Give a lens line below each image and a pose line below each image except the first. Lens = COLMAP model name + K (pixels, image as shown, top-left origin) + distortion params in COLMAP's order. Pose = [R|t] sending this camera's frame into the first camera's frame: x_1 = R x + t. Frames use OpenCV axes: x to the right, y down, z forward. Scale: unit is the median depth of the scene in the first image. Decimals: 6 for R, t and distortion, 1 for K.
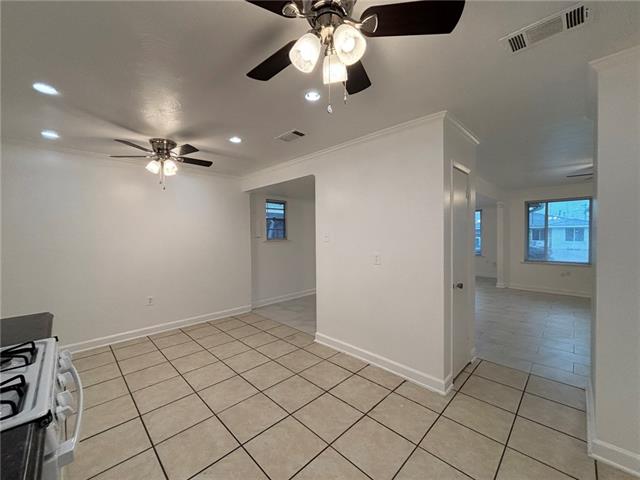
lens RADIAL K [[258.4, 0, 318.2], [0, 258.4, 237.9], [0, 0, 1]] dist [-0.015551, -0.000309]
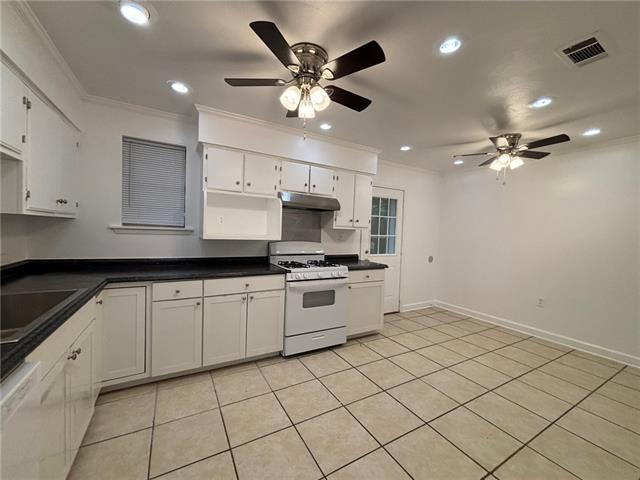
lens RADIAL K [[261.3, 0, 318.3], [0, 261.3, 239.1], [0, 0, 1]] dist [-0.000948, -0.000166]
pose [[-0.269375, 0.039751, -0.962215, 0.576314], [-0.038139, 0.997924, 0.051903, -0.000876], [0.962280, 0.050679, -0.267299, 0.559958]]
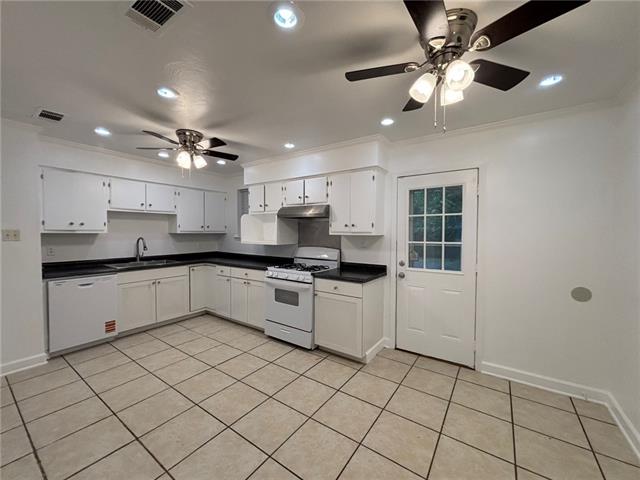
lens RADIAL K [[261.3, 0, 318.3], [0, 261.3, 239.1], [0, 0, 1]] dist [-0.000948, -0.000166]
pose [[-0.986612, 0.016461, -0.162252, -0.289566], [0.010659, 0.999275, 0.036561, -0.012632], [0.162736, 0.034342, -0.986072, 1.400754]]
